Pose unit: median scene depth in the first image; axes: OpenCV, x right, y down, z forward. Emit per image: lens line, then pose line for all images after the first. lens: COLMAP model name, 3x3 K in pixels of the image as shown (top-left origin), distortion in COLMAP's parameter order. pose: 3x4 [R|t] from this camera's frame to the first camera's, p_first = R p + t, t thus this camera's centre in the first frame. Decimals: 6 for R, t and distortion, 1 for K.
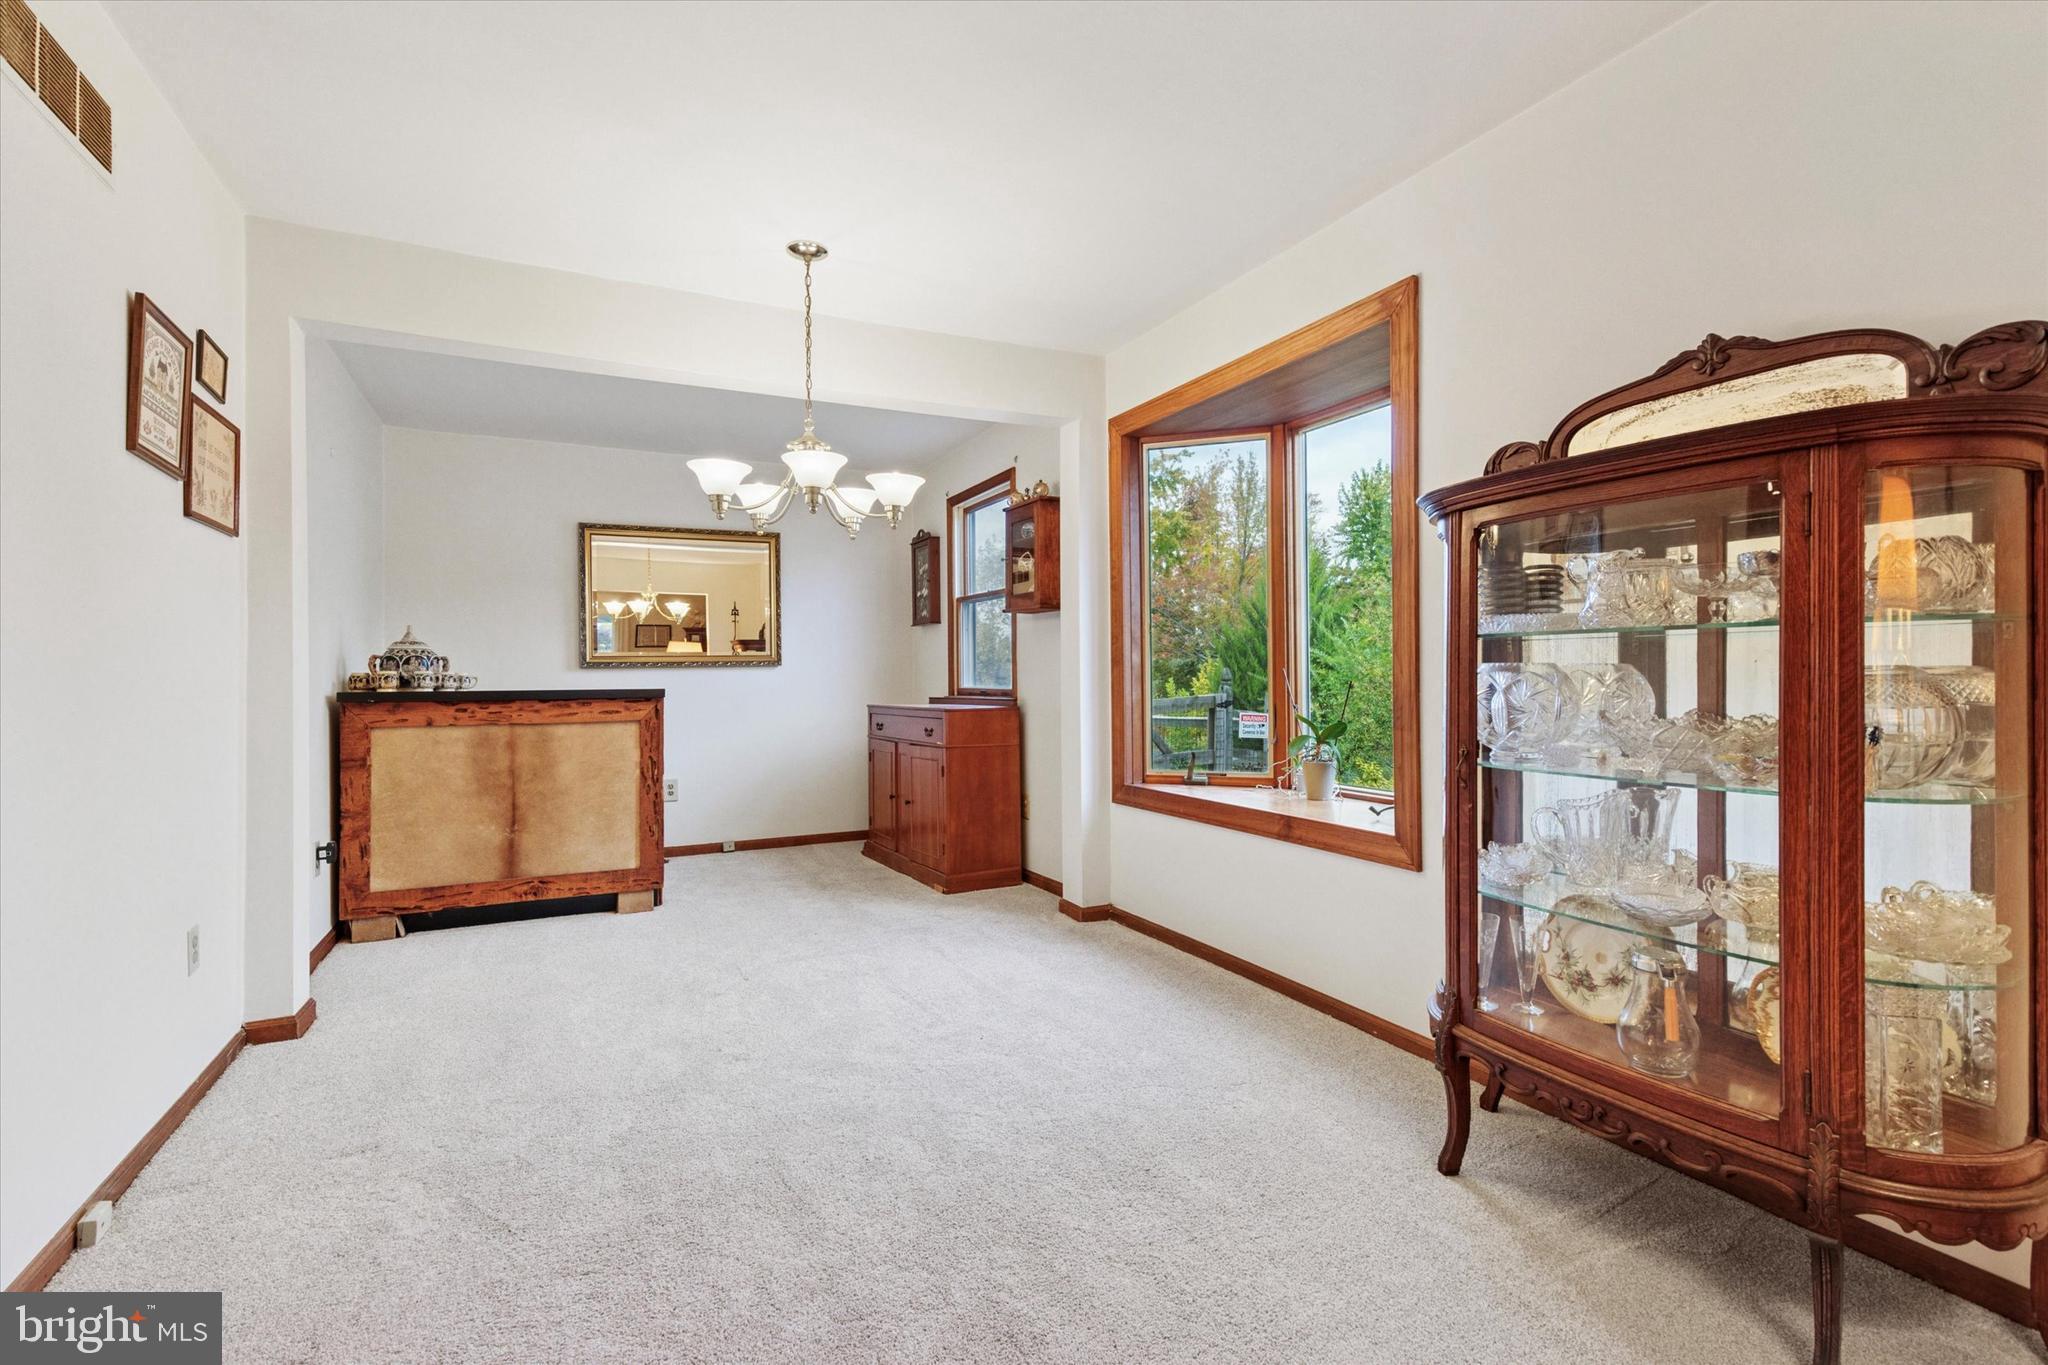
lens RADIAL K [[964.6, 0, 1021.4], [0, 964.6, 676.6], [0, 0, 1]] dist [0.018159, -0.002690]
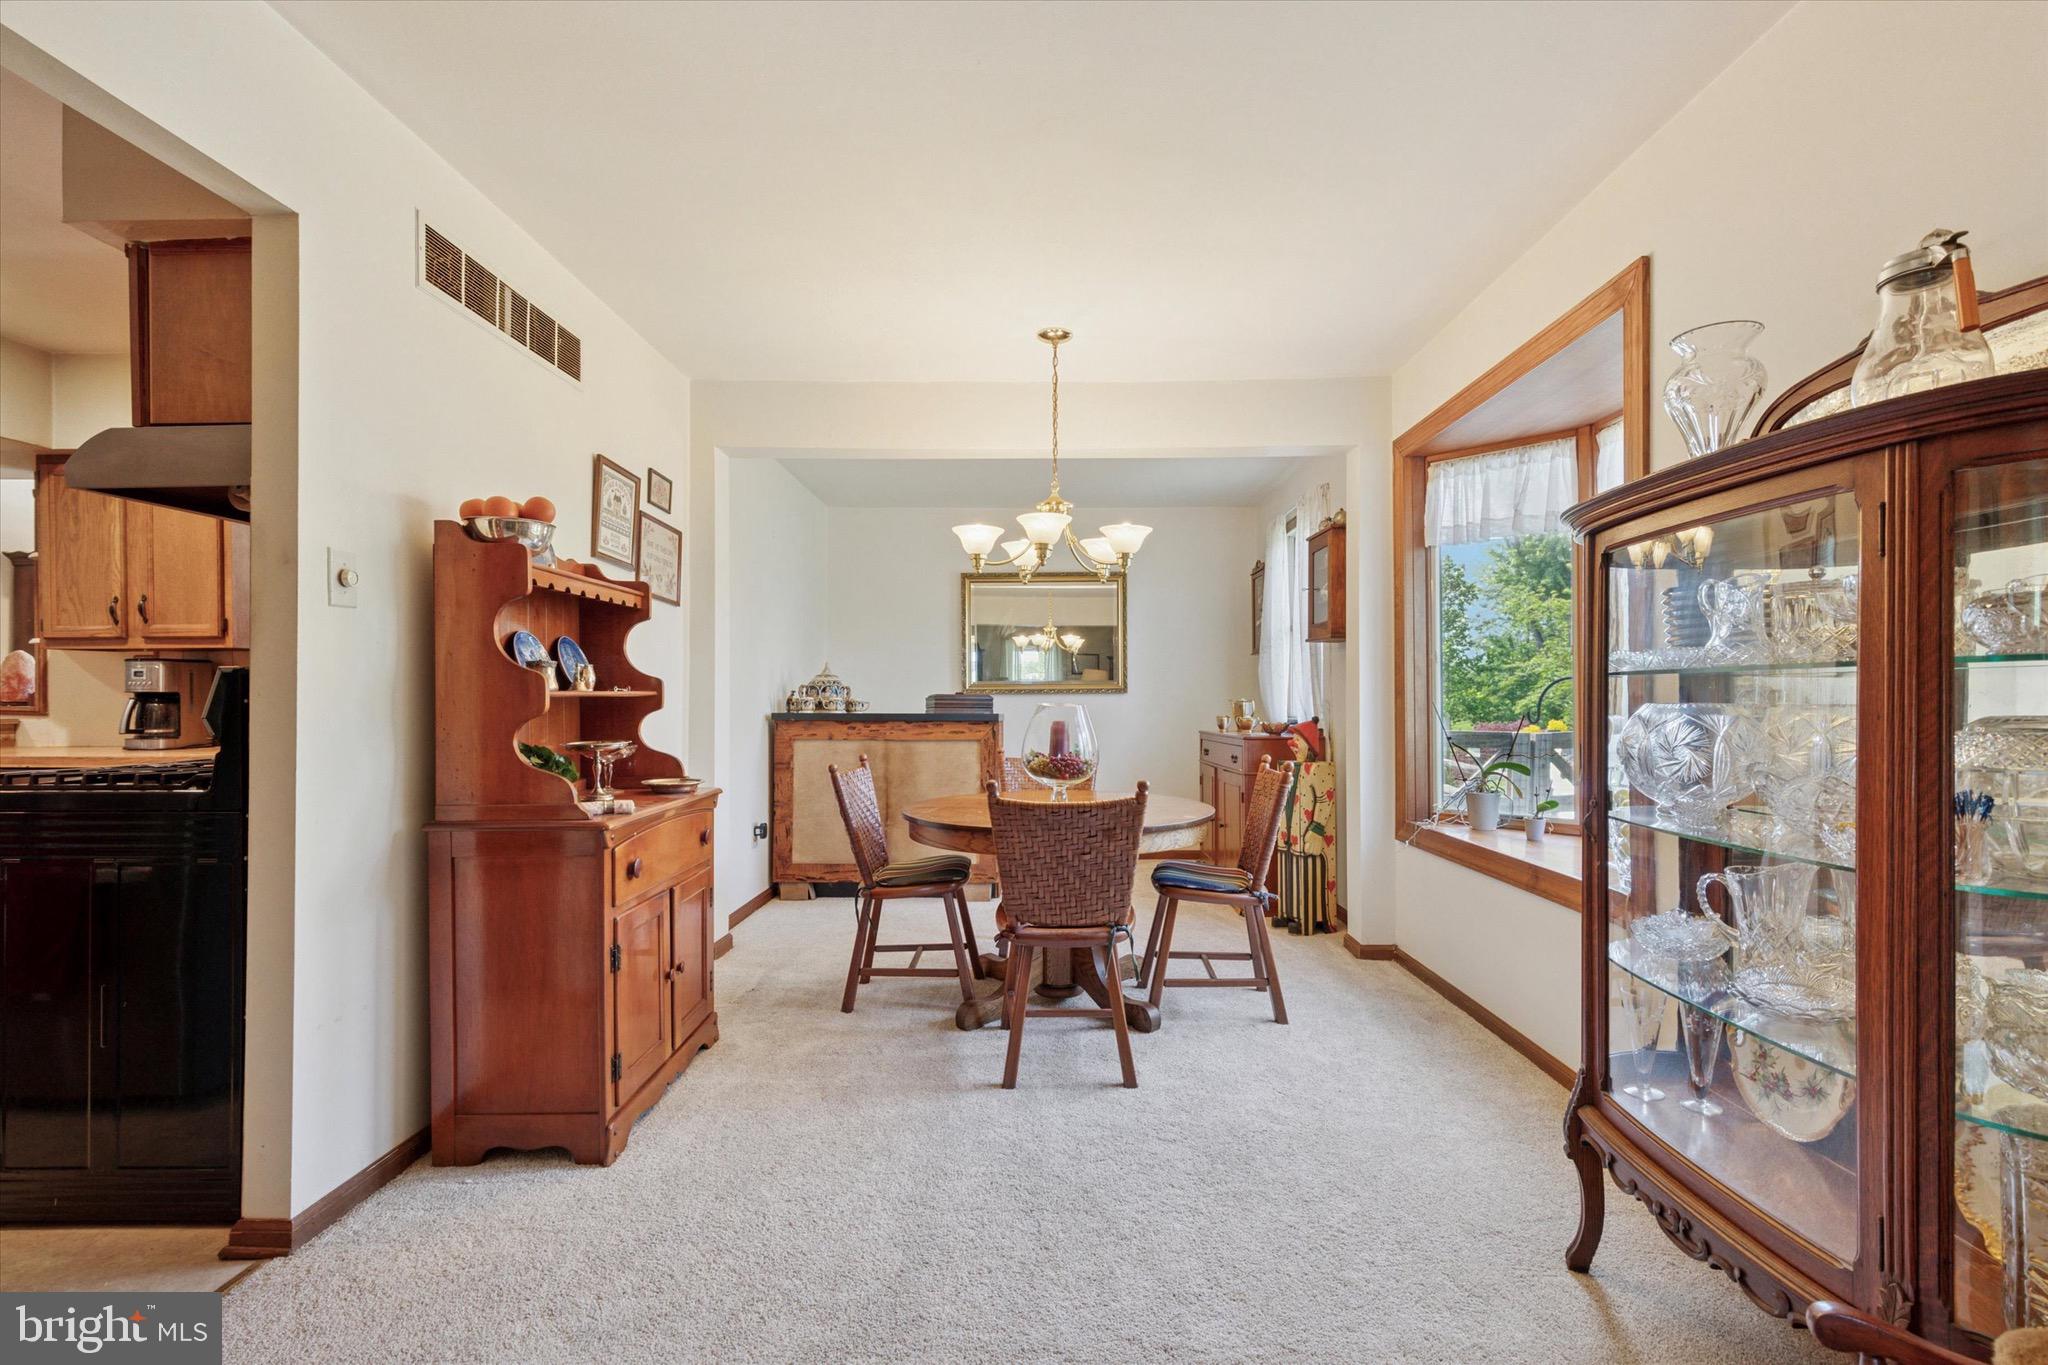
lens RADIAL K [[964.6, 0, 1046.4], [0, 964.6, 695.2], [0, 0, 1]] dist [0.018159, -0.002690]
pose [[0.889515, 0.006428, -0.456862, 0.243287], [-0.007976, 0.999967, -0.001459, -0.009257], [0.456837, 0.004941, 0.889537, -0.018258]]
